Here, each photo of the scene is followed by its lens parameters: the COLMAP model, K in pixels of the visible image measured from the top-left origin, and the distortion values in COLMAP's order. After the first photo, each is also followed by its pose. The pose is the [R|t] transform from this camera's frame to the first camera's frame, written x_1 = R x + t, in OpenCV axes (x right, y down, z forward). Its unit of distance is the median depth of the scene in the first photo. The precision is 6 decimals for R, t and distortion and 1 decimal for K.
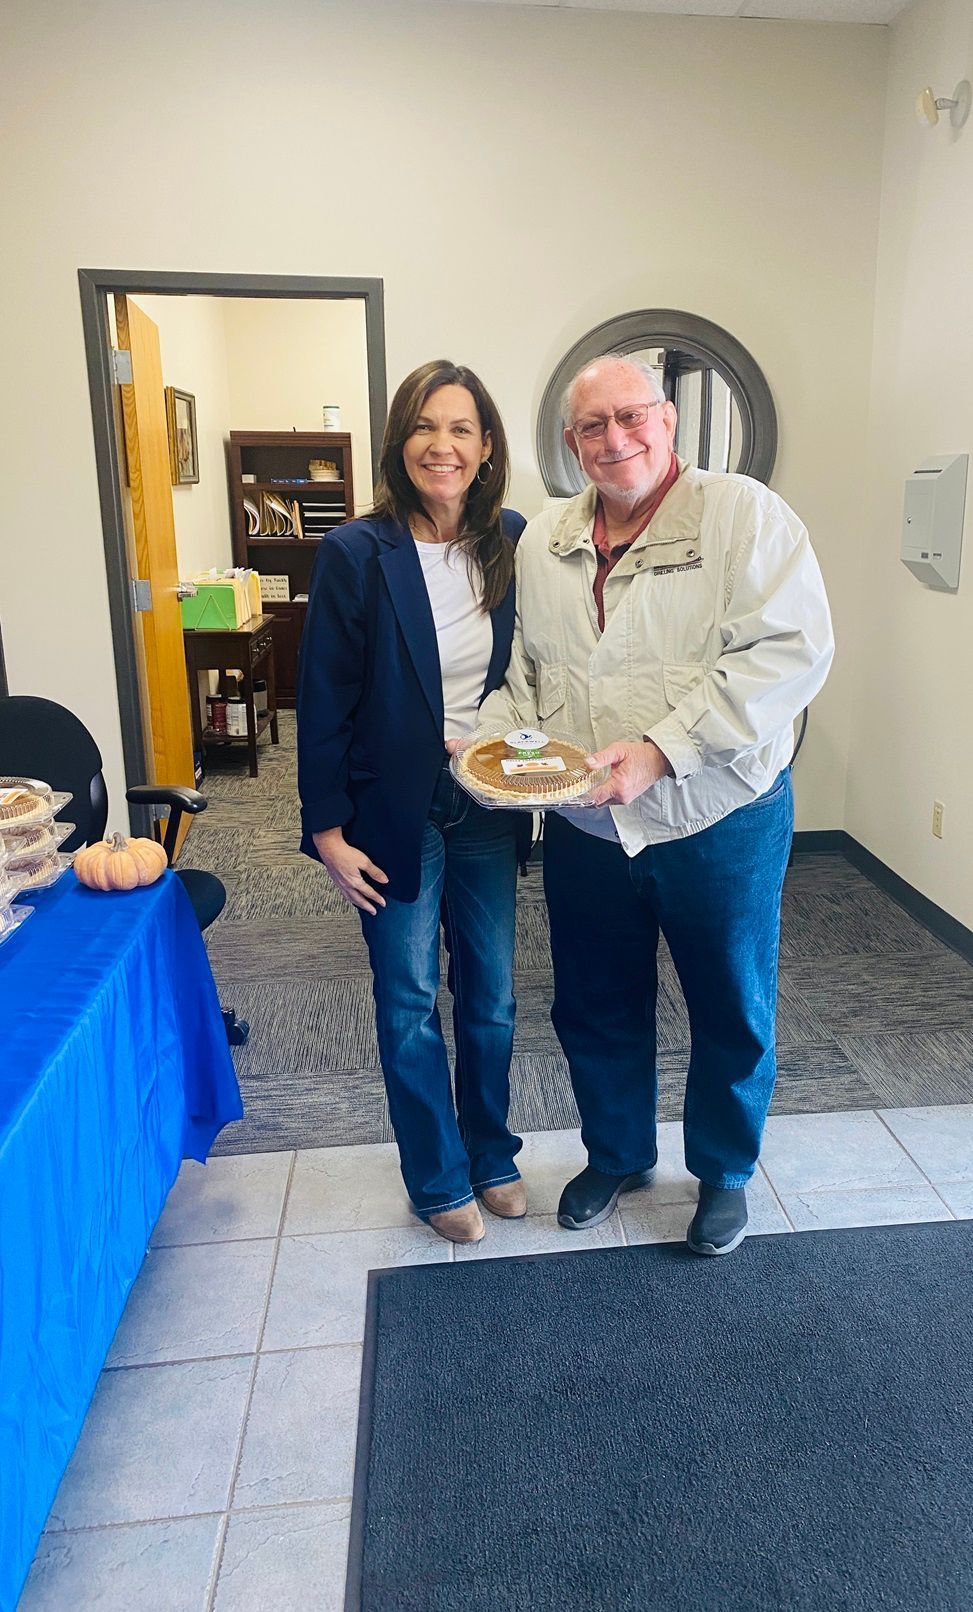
lens RADIAL K [[1207.5, 0, 592.8], [0, 1207.5, 804.7], [0, 0, 1]] dist [-0.000160, -0.002440]
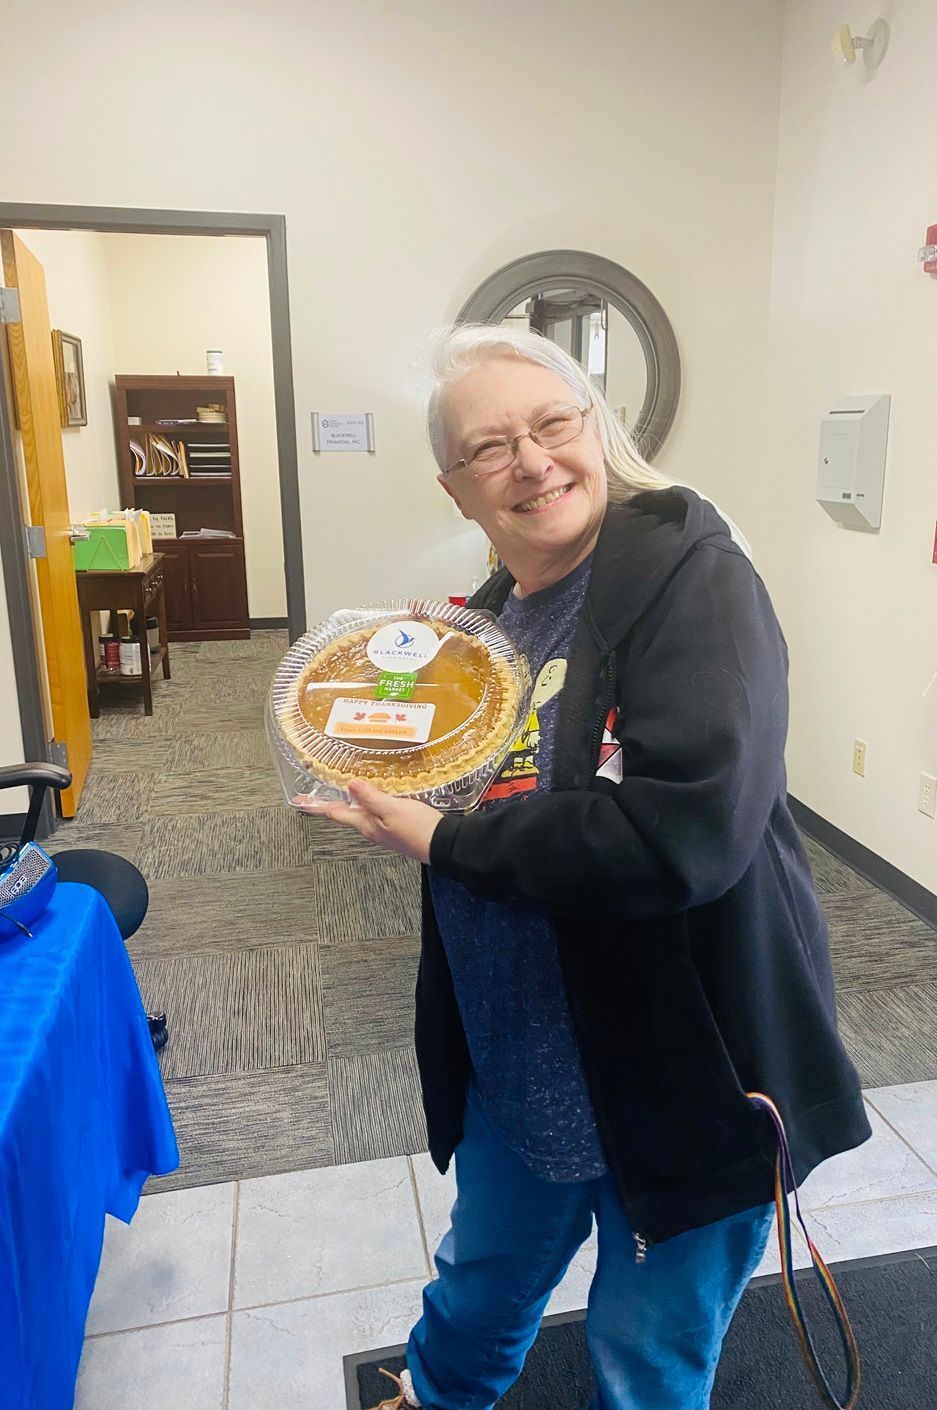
lens RADIAL K [[1076.9, 0, 525.9], [0, 1076.9, 699.4], [0, 0, 1]] dist [-0.031695, 0.049630]
pose [[0.996736, -0.023015, 0.077377, -0.054234], [0.023654, 0.999693, -0.007347, -0.033750], [-0.077184, 0.009153, 0.996975, 0.122377]]
